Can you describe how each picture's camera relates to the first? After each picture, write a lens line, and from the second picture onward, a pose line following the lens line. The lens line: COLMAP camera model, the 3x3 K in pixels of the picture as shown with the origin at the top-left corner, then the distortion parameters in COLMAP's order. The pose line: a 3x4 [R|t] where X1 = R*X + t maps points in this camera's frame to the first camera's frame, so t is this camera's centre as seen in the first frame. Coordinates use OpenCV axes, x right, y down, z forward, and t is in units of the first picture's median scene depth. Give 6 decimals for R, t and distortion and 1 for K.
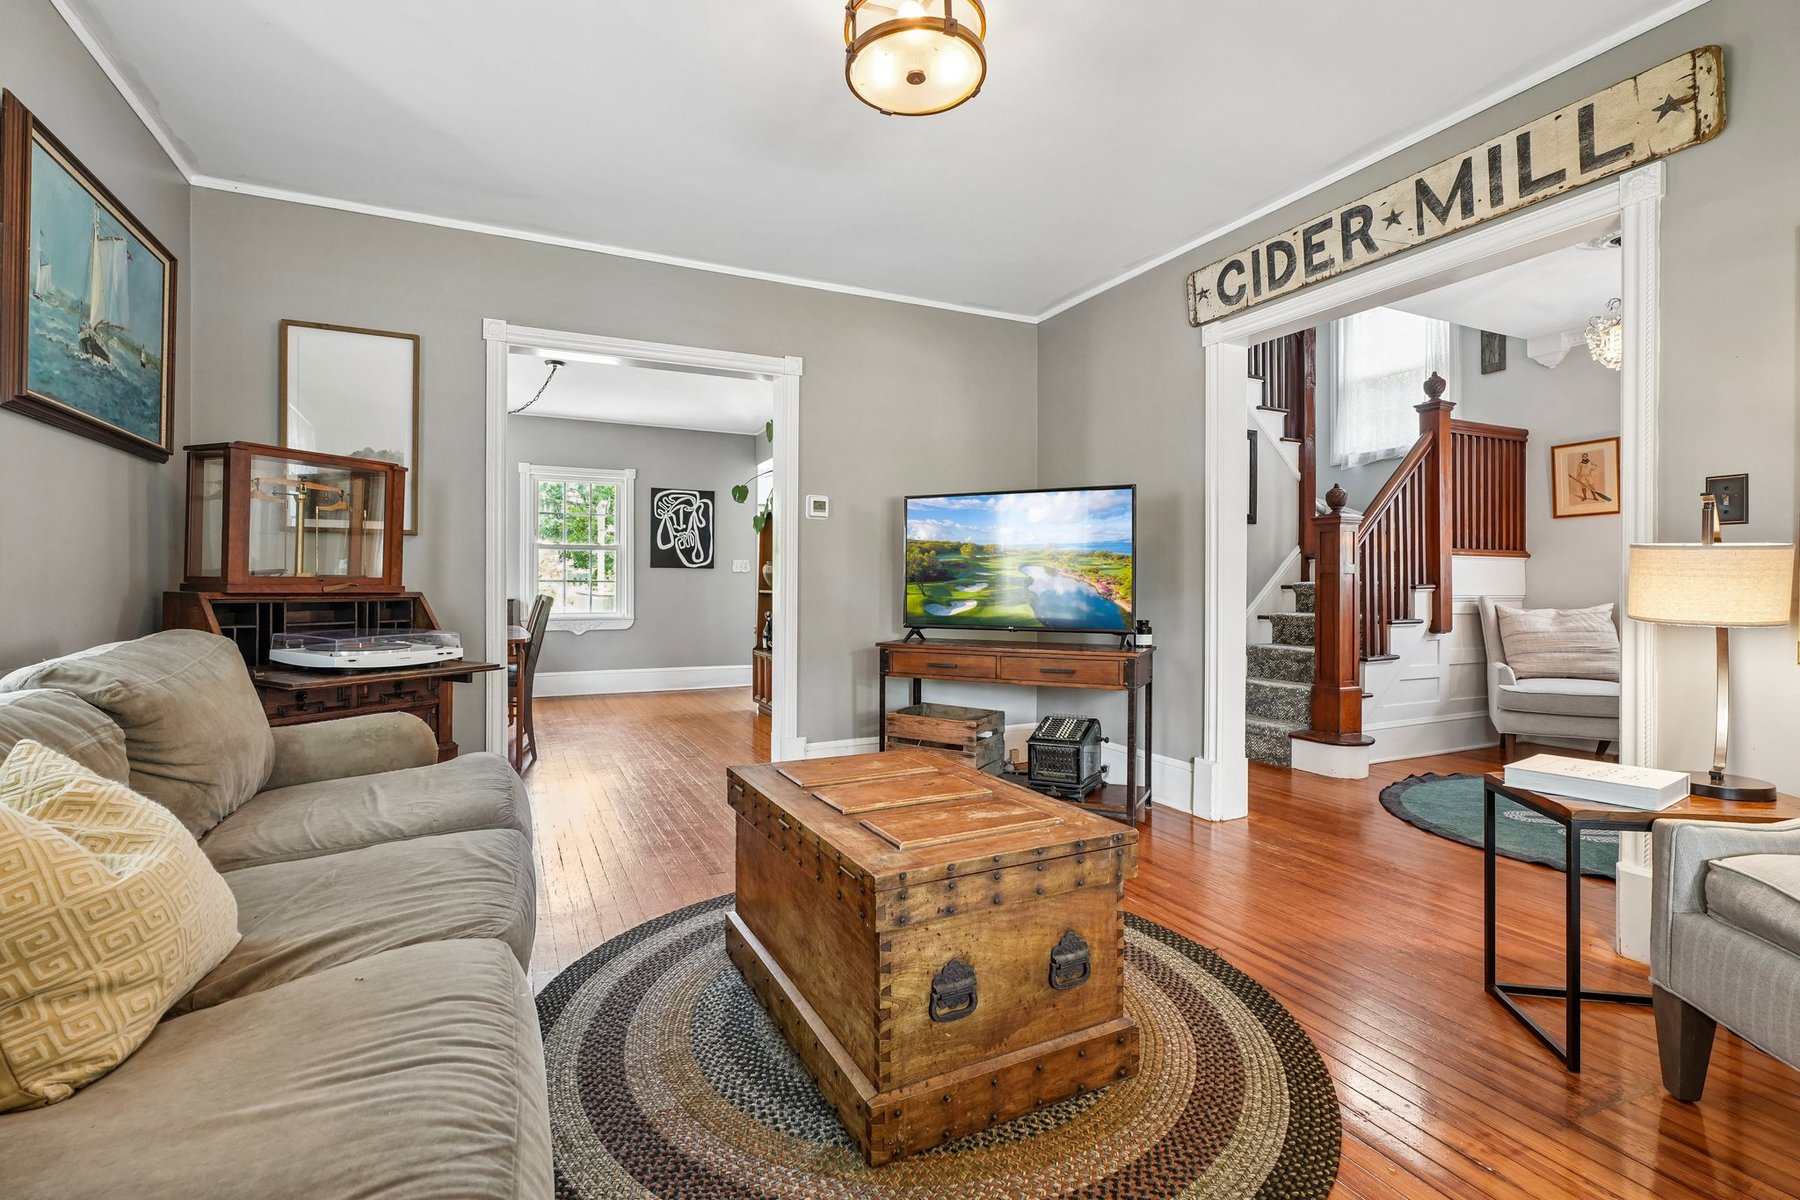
lens RADIAL K [[831.0, 0, 883.1], [0, 831.0, 589.0], [0, 0, 1]] dist [-0.003365, 0.000958]
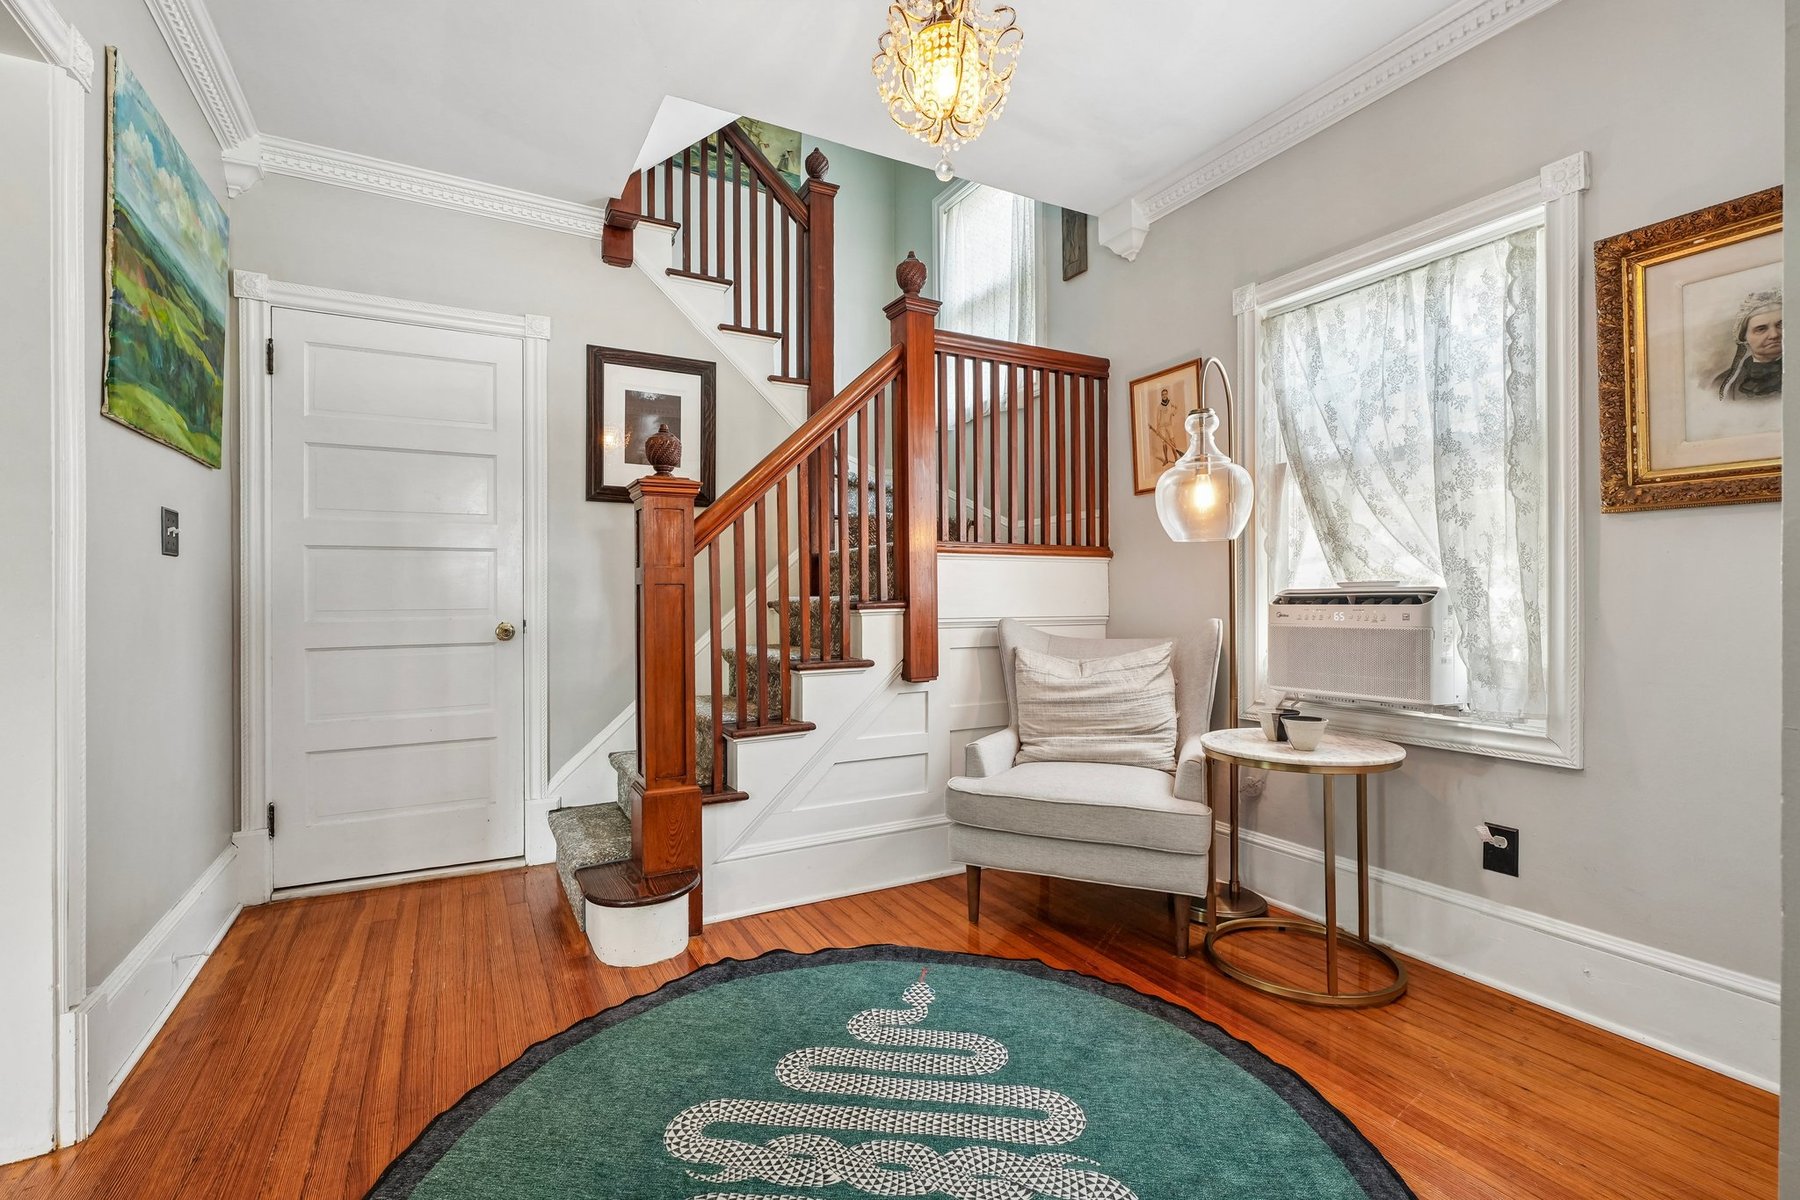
lens RADIAL K [[831.0, 0, 898.8], [0, 831.0, 594.8], [0, 0, 1]] dist [-0.003365, 0.000958]
pose [[0.997810, -0.009041, 0.065530, 0.612507], [0.009254, 0.999953, -0.002950, -0.008697], [-0.065501, 0.003550, 0.997846, 0.392405]]
